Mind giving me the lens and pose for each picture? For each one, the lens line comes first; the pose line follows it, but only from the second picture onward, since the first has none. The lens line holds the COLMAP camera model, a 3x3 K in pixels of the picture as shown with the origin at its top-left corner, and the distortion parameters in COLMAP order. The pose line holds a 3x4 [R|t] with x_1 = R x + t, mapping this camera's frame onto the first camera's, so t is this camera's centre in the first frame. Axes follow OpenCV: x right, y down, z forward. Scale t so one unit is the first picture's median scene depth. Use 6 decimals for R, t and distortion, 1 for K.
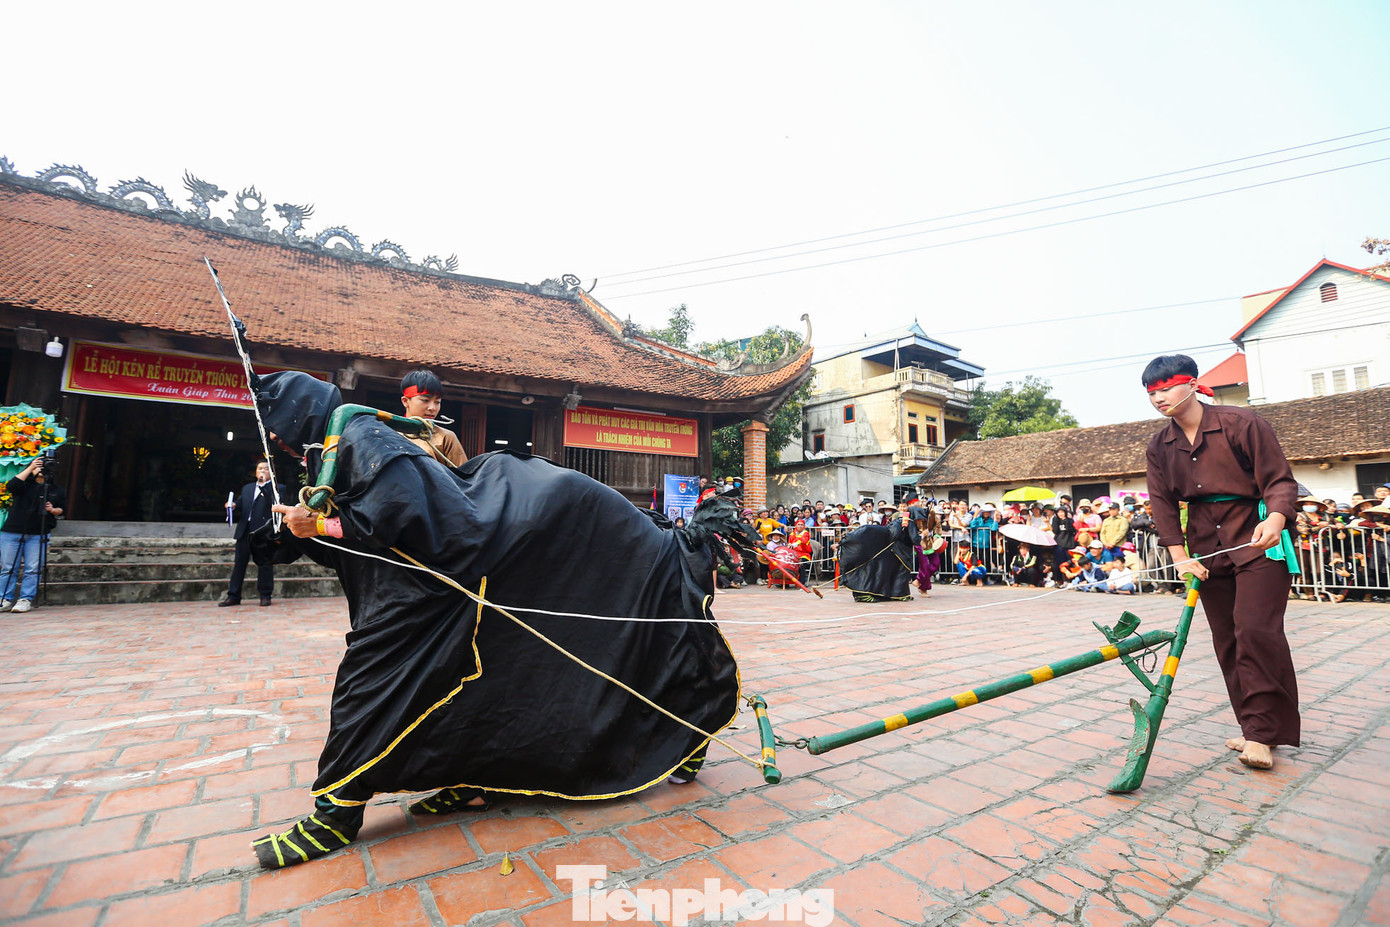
lens RADIAL K [[617.0, 0, 695.7], [0, 617.0, 455.4], [0, 0, 1]] dist [-0.012480, 0.001194]
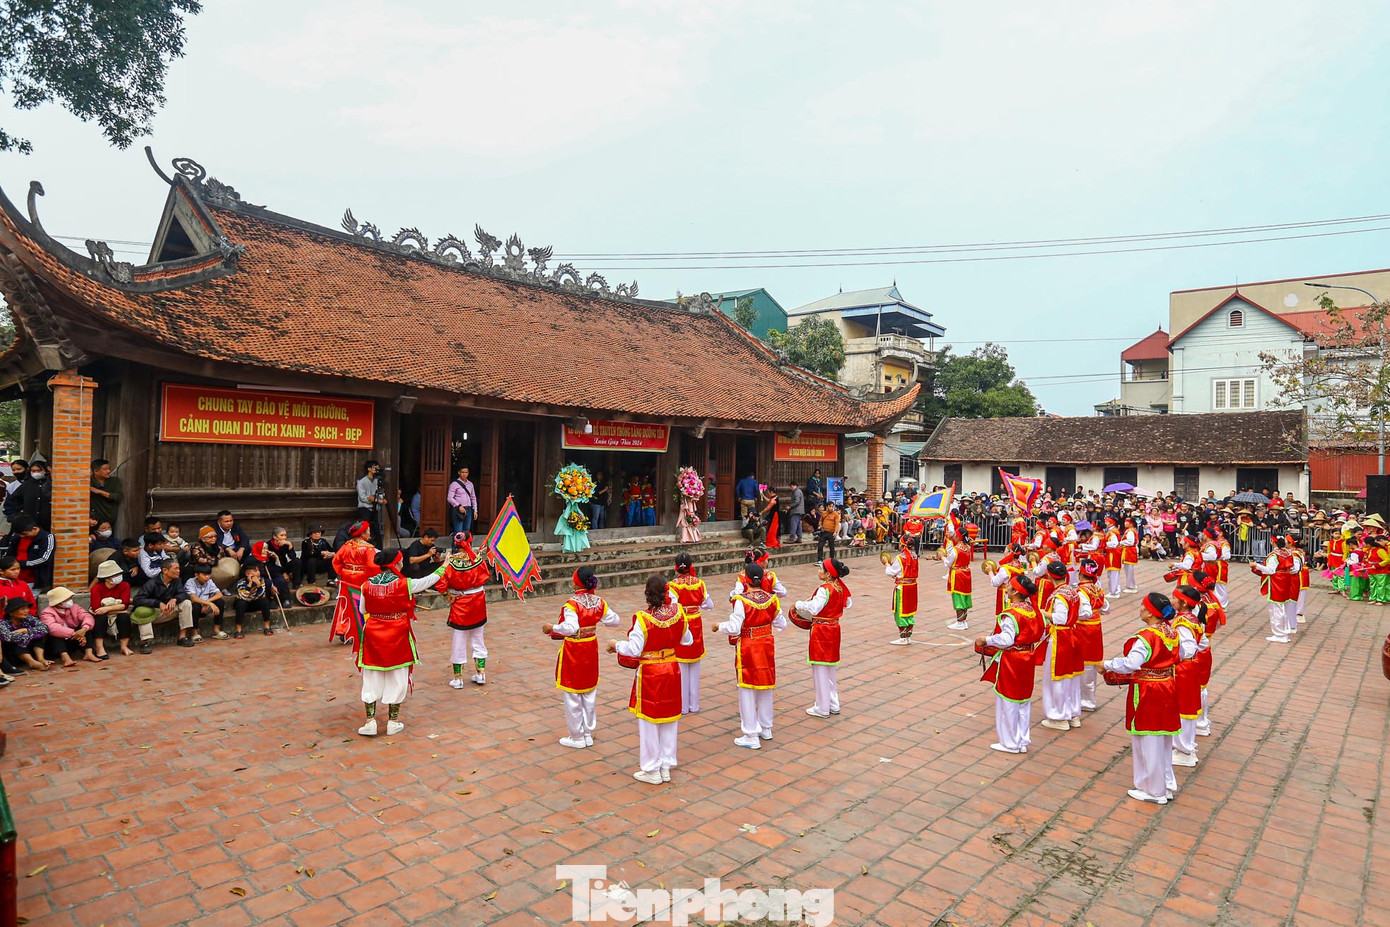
lens RADIAL K [[780.1, 0, 693.8], [0, 780.1, 466.5], [0, 0, 1]] dist [-0.000114, -0.001554]
pose [[0.973566, 0.013483, 0.228009, -0.659146], [-0.044773, 0.990155, 0.132621, -0.190423], [-0.223976, -0.139323, 0.964585, -0.552391]]
